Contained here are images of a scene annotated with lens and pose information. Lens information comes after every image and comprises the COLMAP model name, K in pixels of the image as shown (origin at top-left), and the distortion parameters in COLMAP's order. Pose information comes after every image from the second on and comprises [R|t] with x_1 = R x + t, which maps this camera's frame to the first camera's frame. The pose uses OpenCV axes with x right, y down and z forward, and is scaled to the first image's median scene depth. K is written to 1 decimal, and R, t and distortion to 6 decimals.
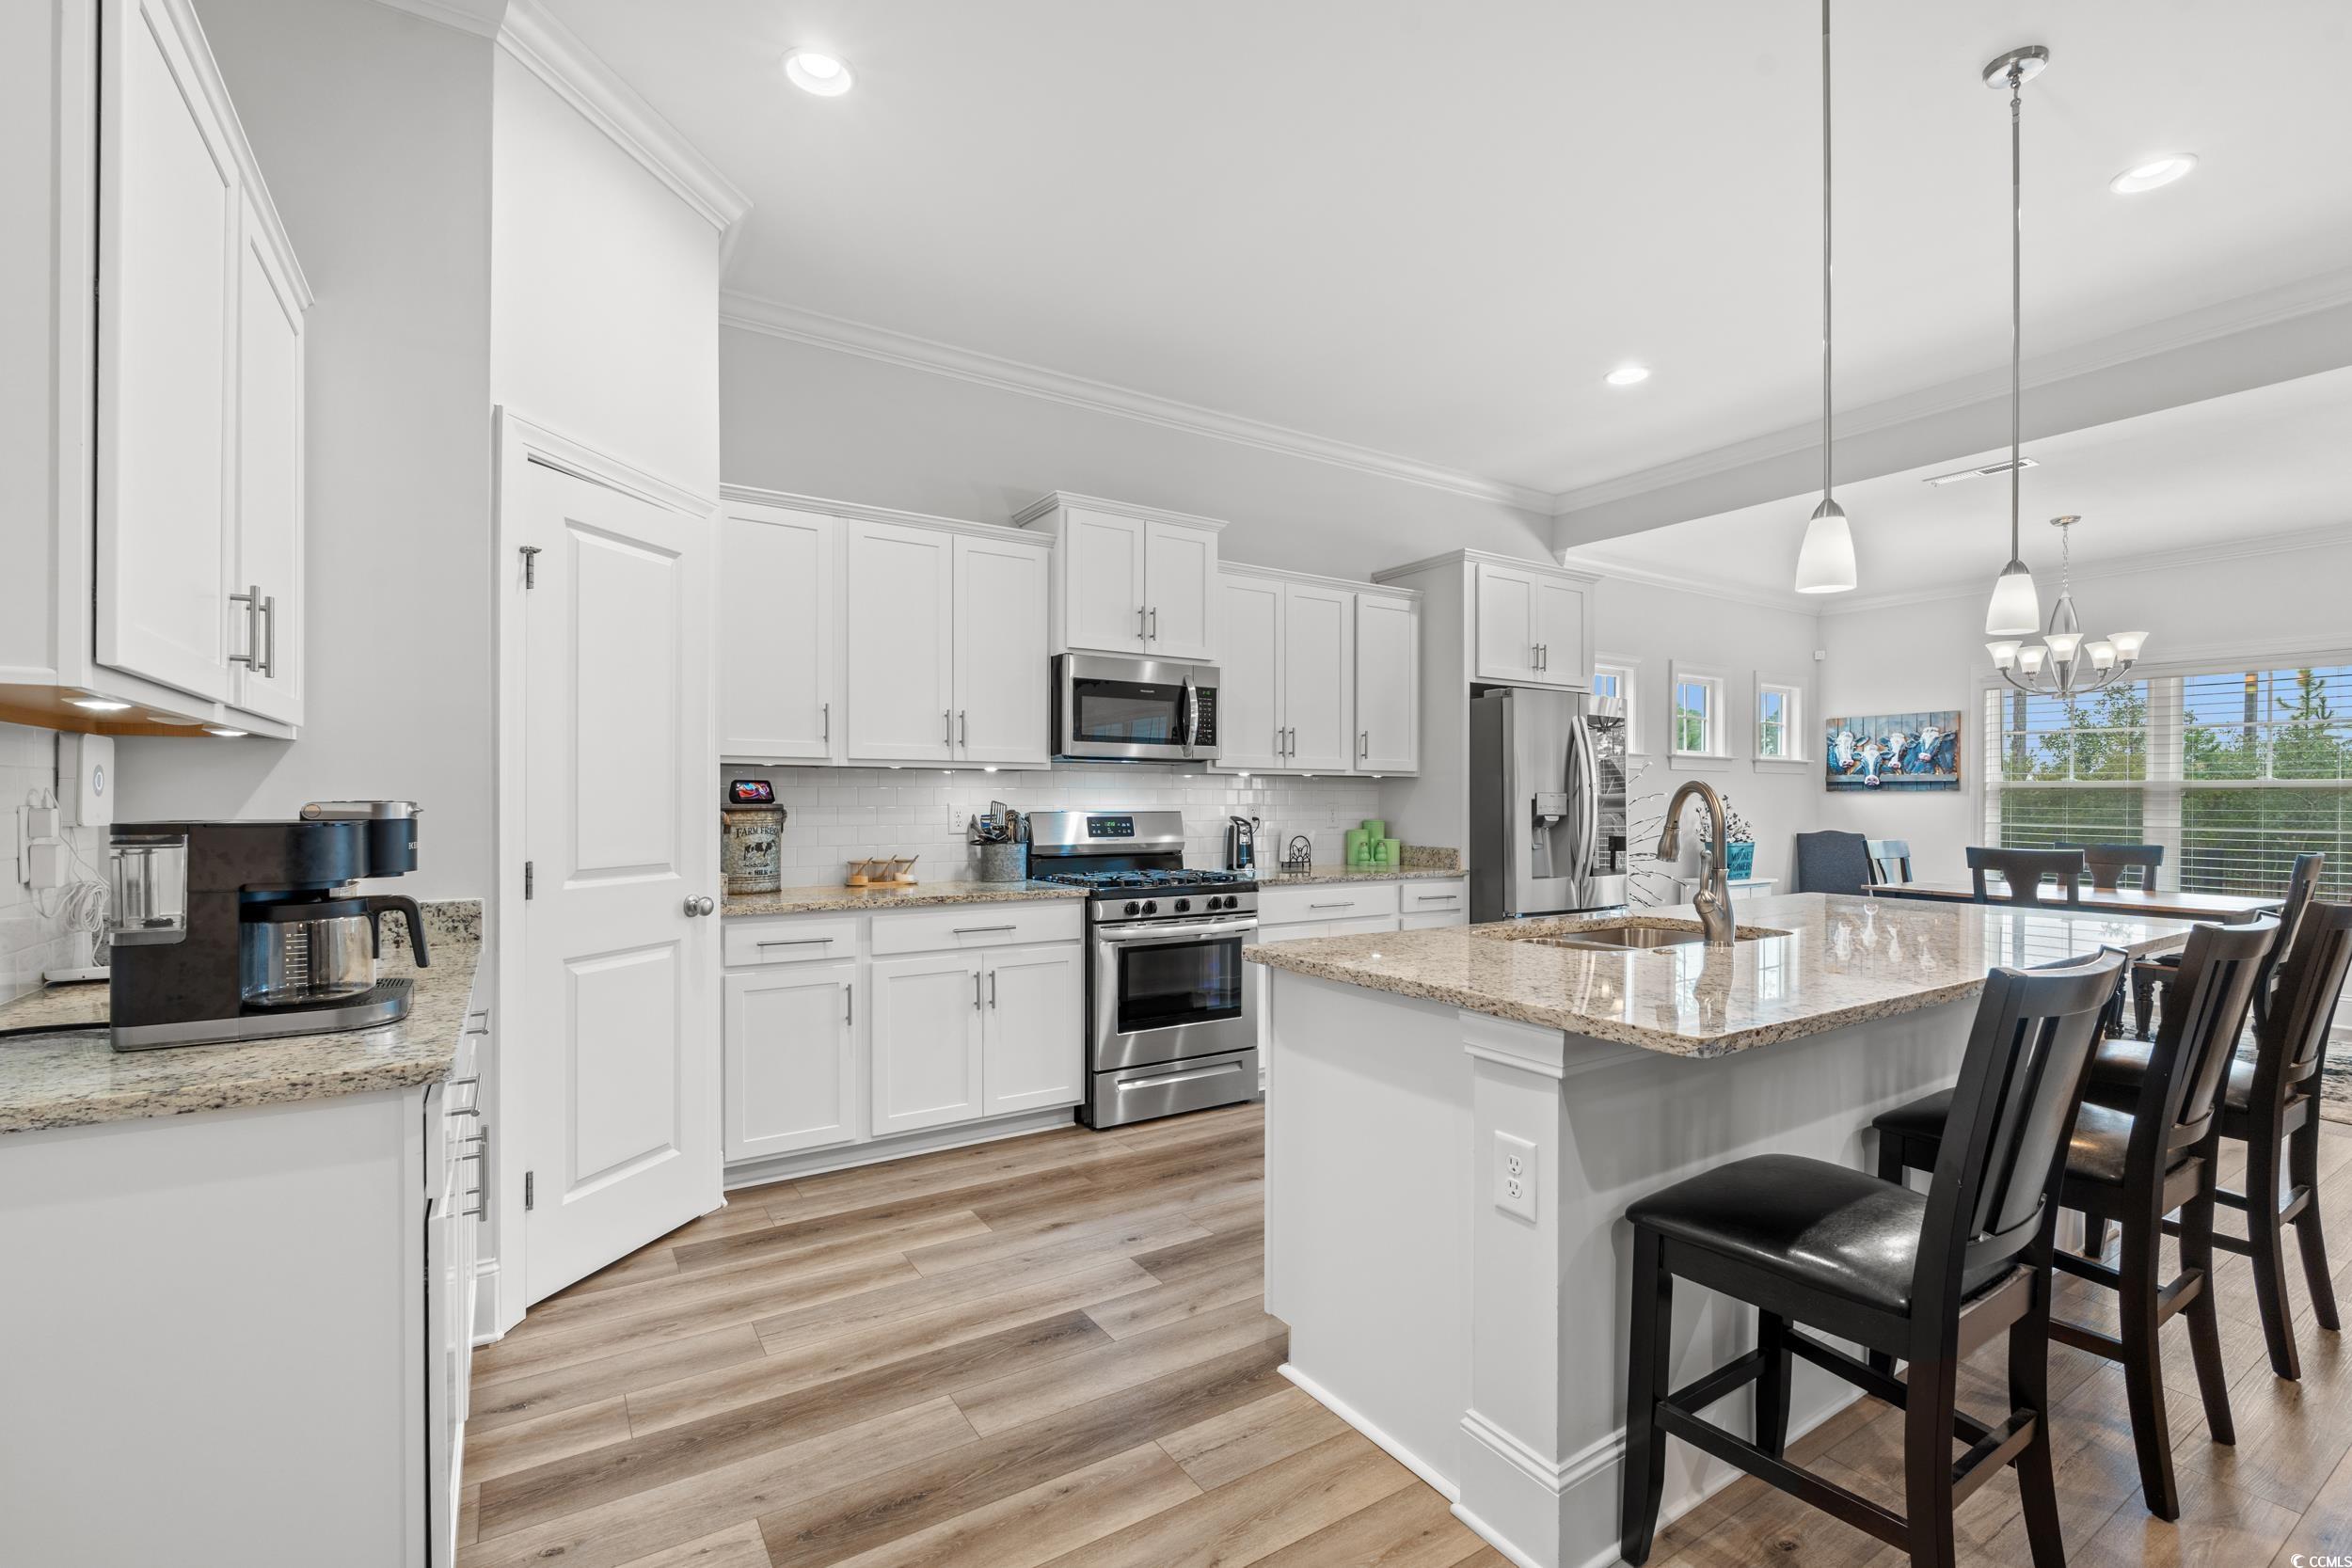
lens RADIAL K [[1027.6, 0, 1173.0], [0, 1027.6, 803.9], [0, 0, 1]] dist [-0.002758, -0.000012]
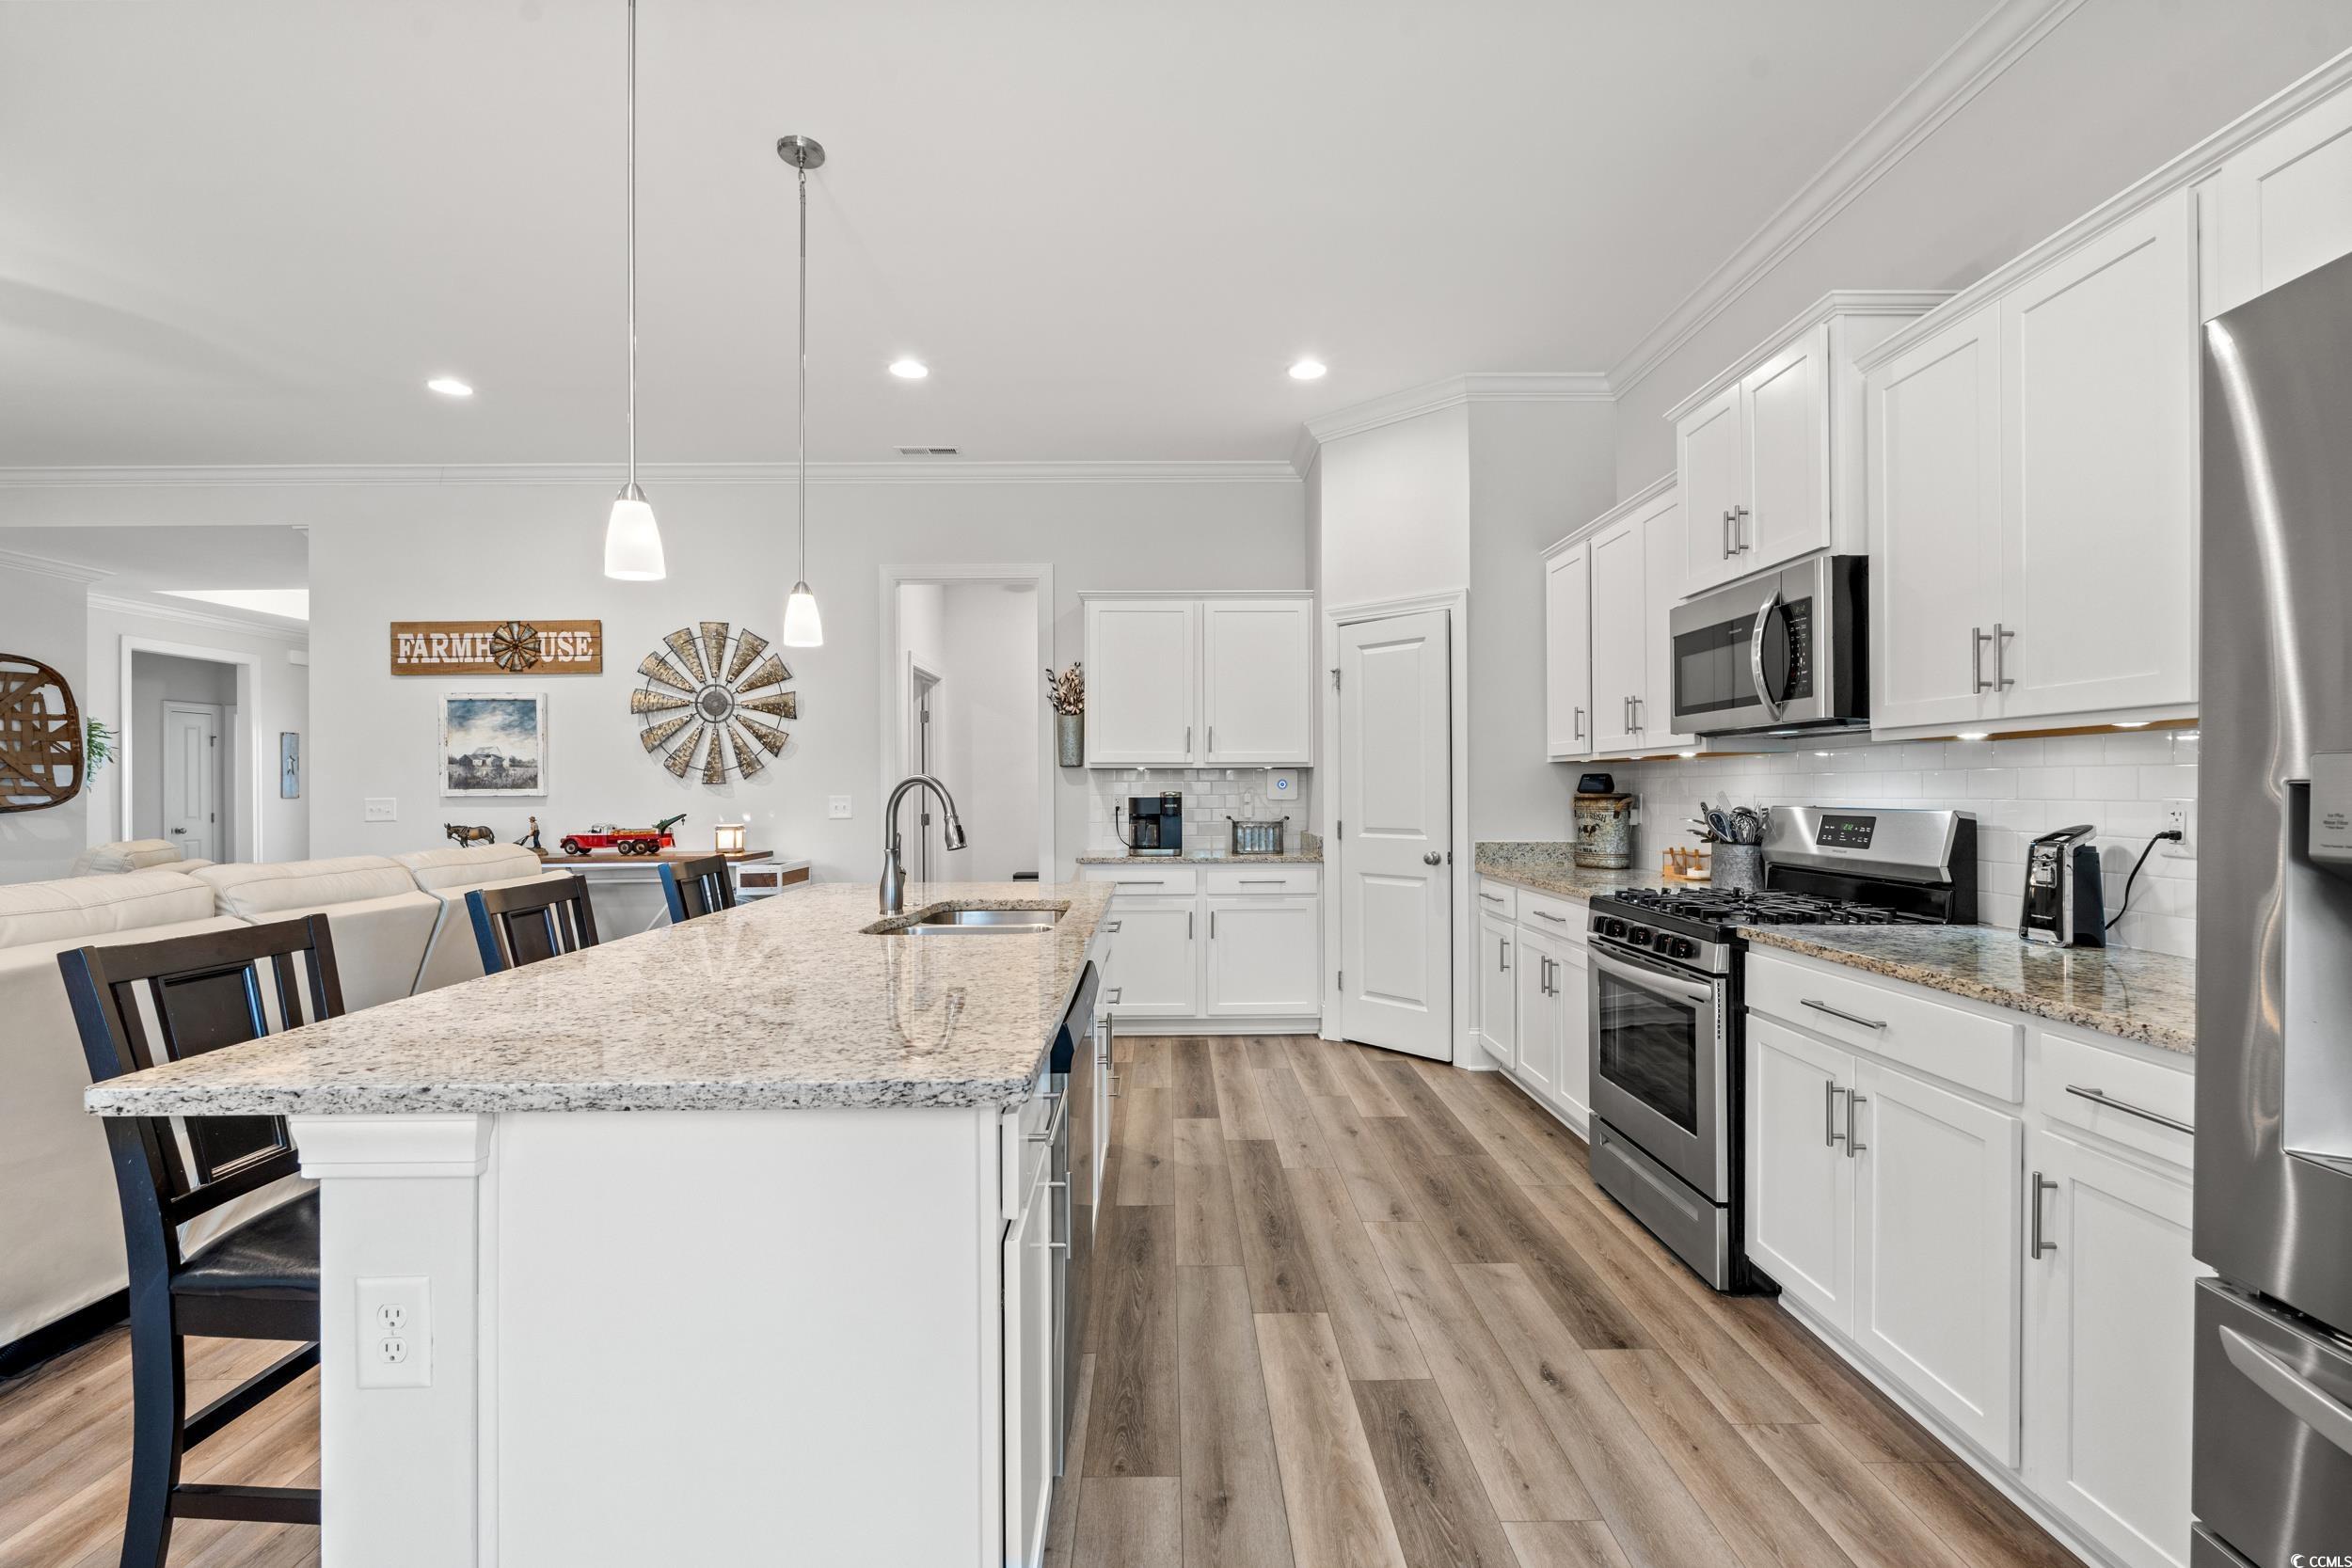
lens RADIAL K [[1027.6, 0, 1175.1], [0, 1027.6, 788.0], [0, 0, 1]] dist [-0.002758, -0.000012]
pose [[-0.525910, -0.001501, -0.850539, 0.593367], [-0.000174, 0.999999, -0.001657, -0.003020], [0.850540, -0.000723, -0.525909, 0.822423]]
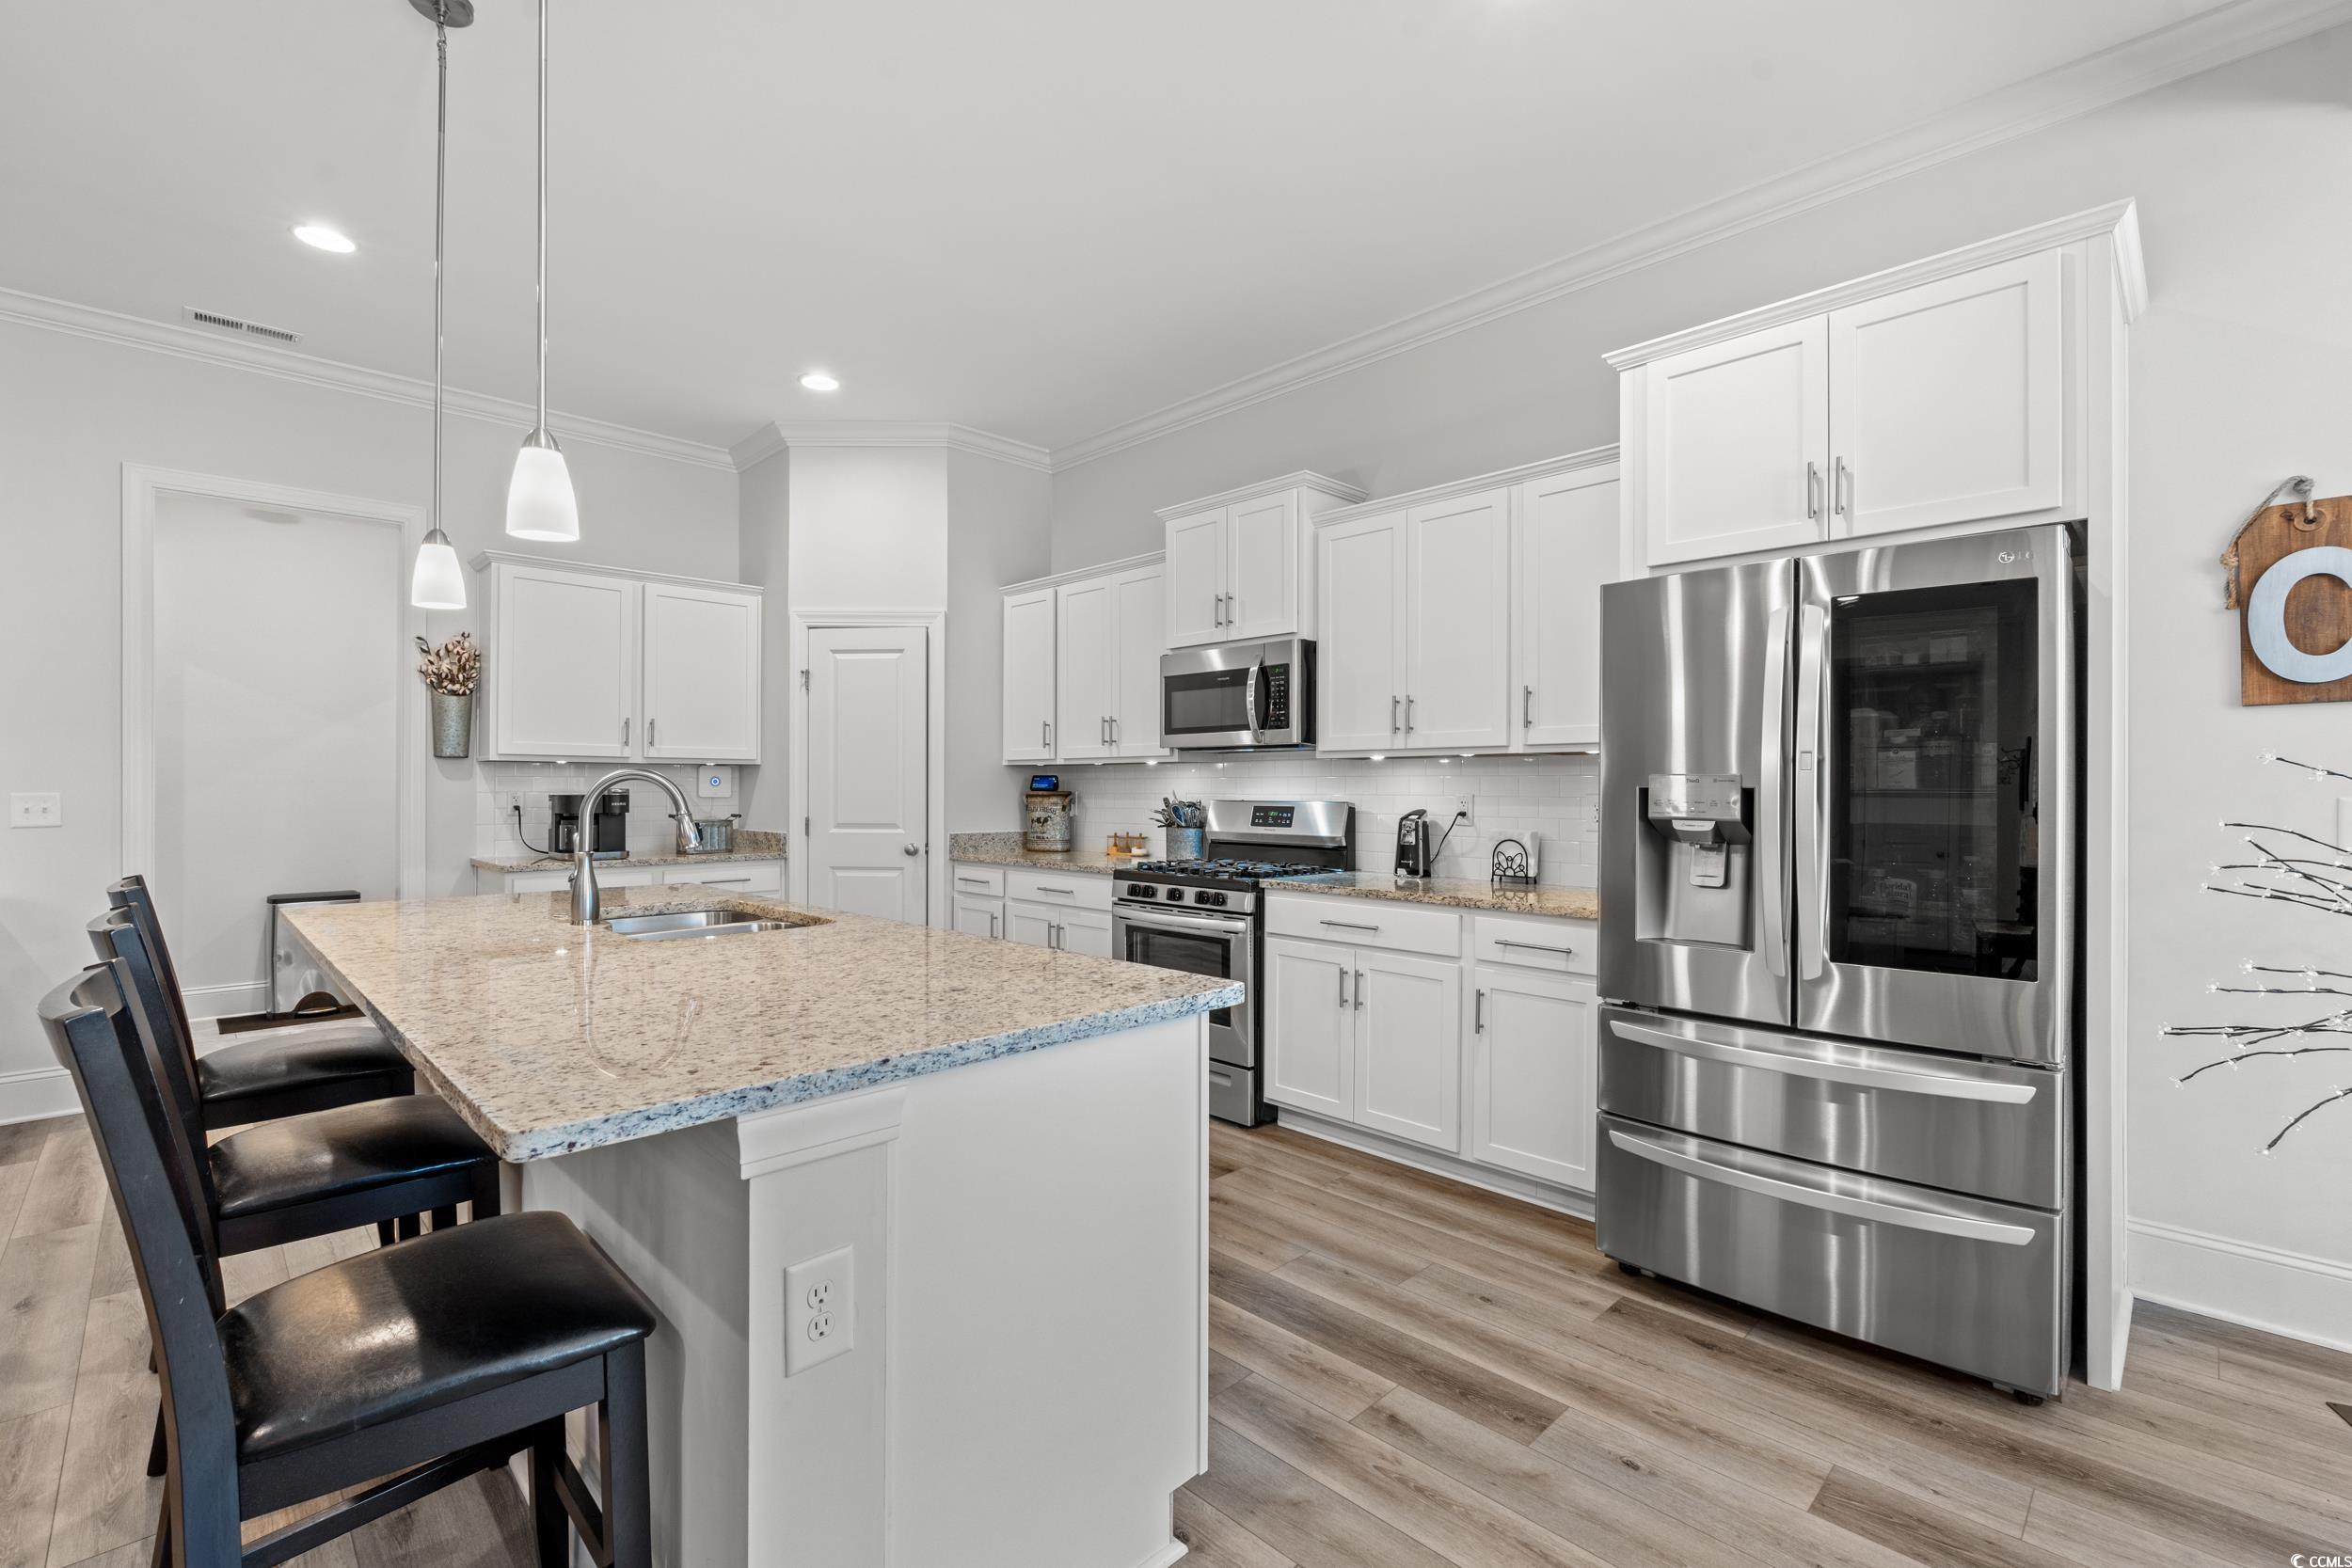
lens RADIAL K [[1027.6, 0, 1175.9], [0, 1027.6, 789.1], [0, 0, 1]] dist [-0.002758, -0.000012]
pose [[0.210191, -0.000278, -0.977660, 0.734196], [-0.004777, 0.999988, -0.001311, -0.001716], [0.977649, 0.004946, 0.210187, 0.590740]]
